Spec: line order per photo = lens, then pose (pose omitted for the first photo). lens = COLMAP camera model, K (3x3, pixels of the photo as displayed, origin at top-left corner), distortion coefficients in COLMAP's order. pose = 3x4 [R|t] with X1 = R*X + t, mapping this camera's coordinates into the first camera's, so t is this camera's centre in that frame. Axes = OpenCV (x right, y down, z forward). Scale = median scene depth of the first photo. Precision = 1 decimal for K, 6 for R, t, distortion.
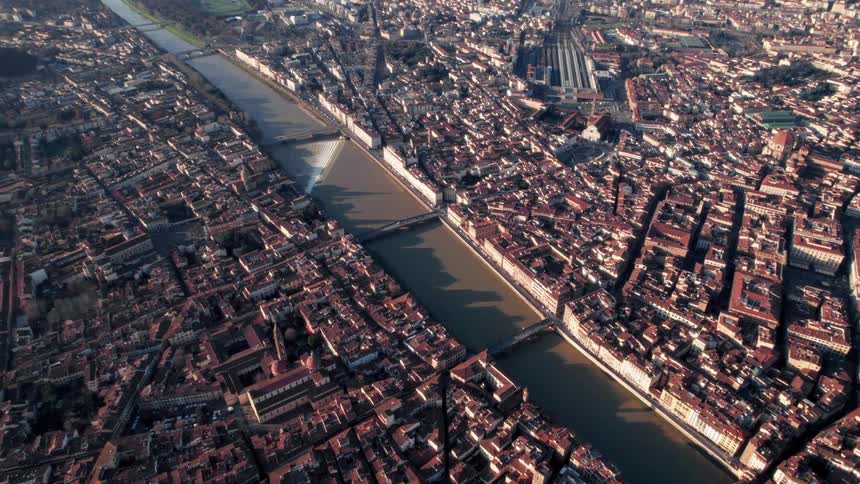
lens RADIAL K [[560.1, 0, 424.0], [0, 560.1, 238.4], [0, 0, 1]] dist [-0.070119, 0.064997]
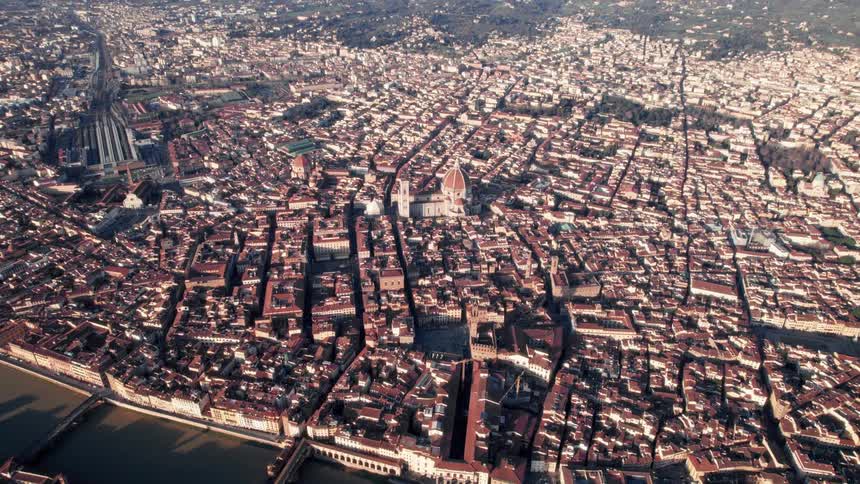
lens RADIAL K [[560.1, 0, 429.7], [0, 560.1, 243.6], [0, 0, 1]] dist [-0.070119, 0.064997]
pose [[0.766791, -0.301625, 0.566616, 0.146234], [0.354911, 0.934740, 0.017293, 0.063341], [-0.534855, 0.187839, 0.823801, -0.103485]]
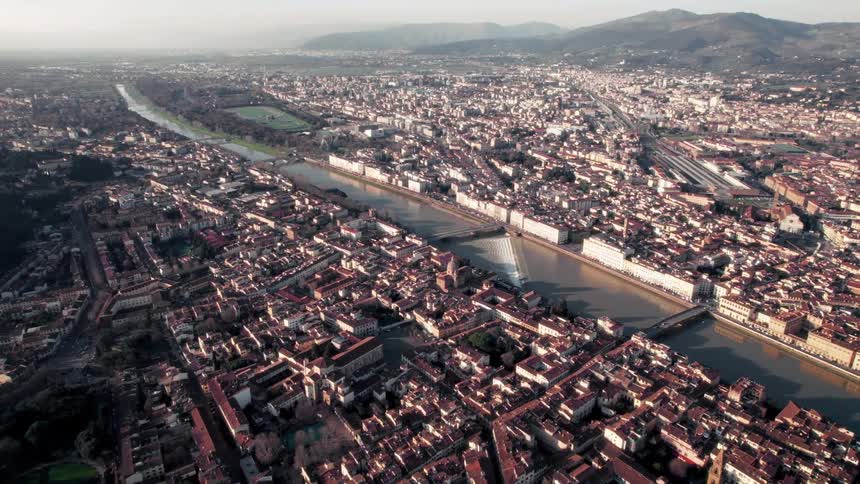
lens RADIAL K [[560.1, 0, 427.1], [0, 560.1, 239.4], [0, 0, 1]] dist [-0.070119, 0.064997]
pose [[0.998571, -0.014933, 0.051311, -0.383800], [0.026779, 0.970742, -0.238628, 0.035866], [-0.046246, 0.239661, 0.969755, 0.203336]]
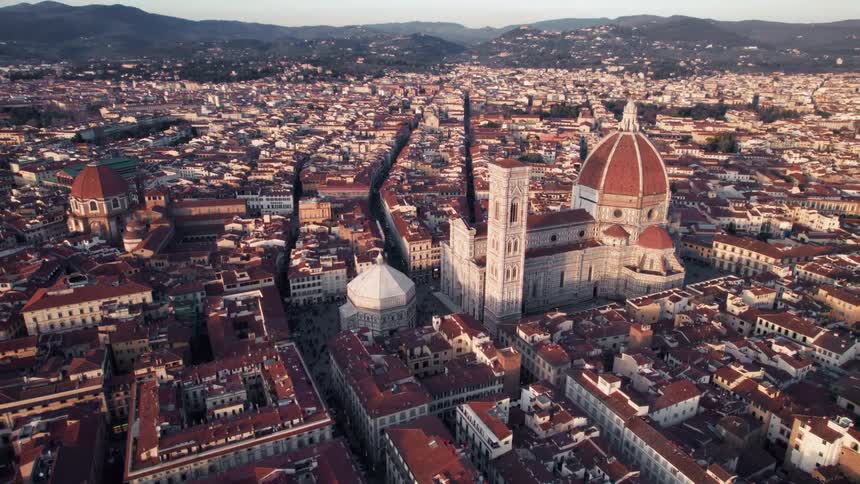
lens RADIAL K [[560.1, 0, 427.3], [0, 560.1, 241.5], [0, 0, 1]] dist [-0.070119, 0.064997]
pose [[0.571682, -0.272984, 0.773731, 0.506429], [0.457996, 0.888606, -0.024884, -0.028053], [-0.680749, 0.368592, 0.633025, 0.646520]]
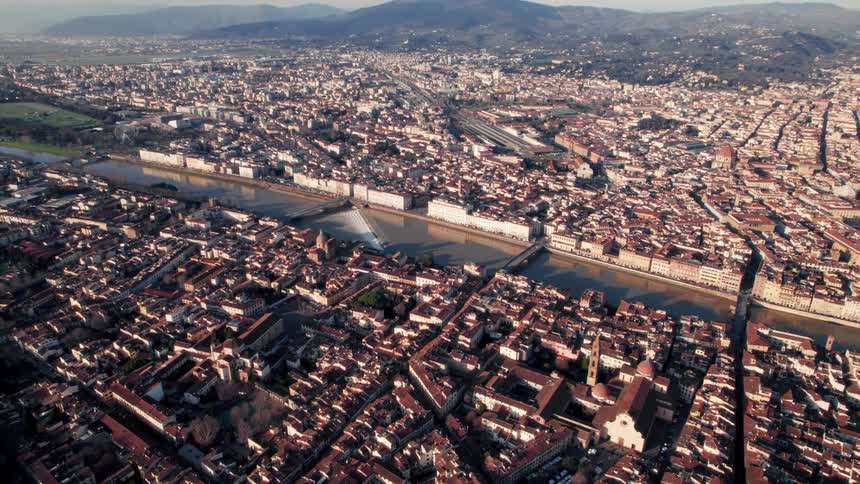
lens RADIAL K [[560.1, 0, 428.8], [0, 560.1, 242.2], [0, 0, 1]] dist [-0.070119, 0.064997]
pose [[0.909814, -0.152140, 0.386124, -0.480687], [0.228883, 0.960041, -0.161038, 0.057062], [-0.346195, 0.234892, 0.908281, 0.178006]]
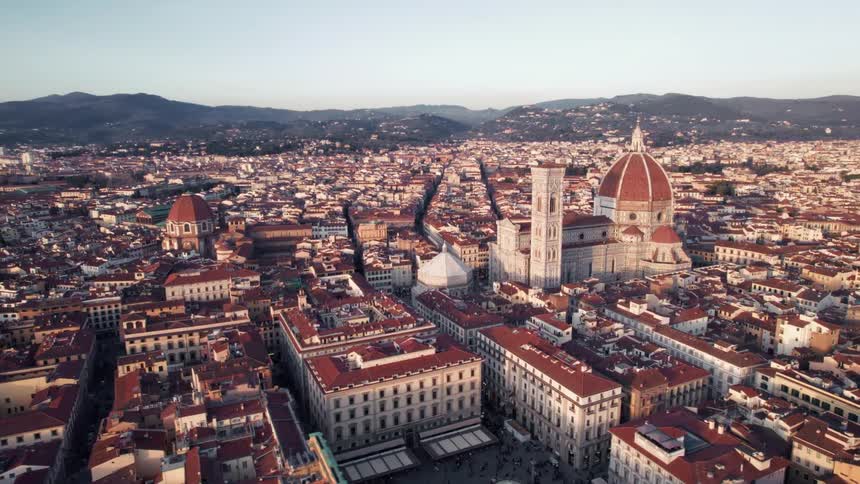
lens RADIAL K [[560.1, 0, 427.0], [0, 560.1, 240.7], [0, 0, 1]] dist [-0.070119, 0.064997]
pose [[0.578100, -0.170495, 0.797955, 0.417946], [0.468410, 0.870084, -0.153446, 0.008694], [-0.668126, 0.462477, 0.582857, 0.645200]]
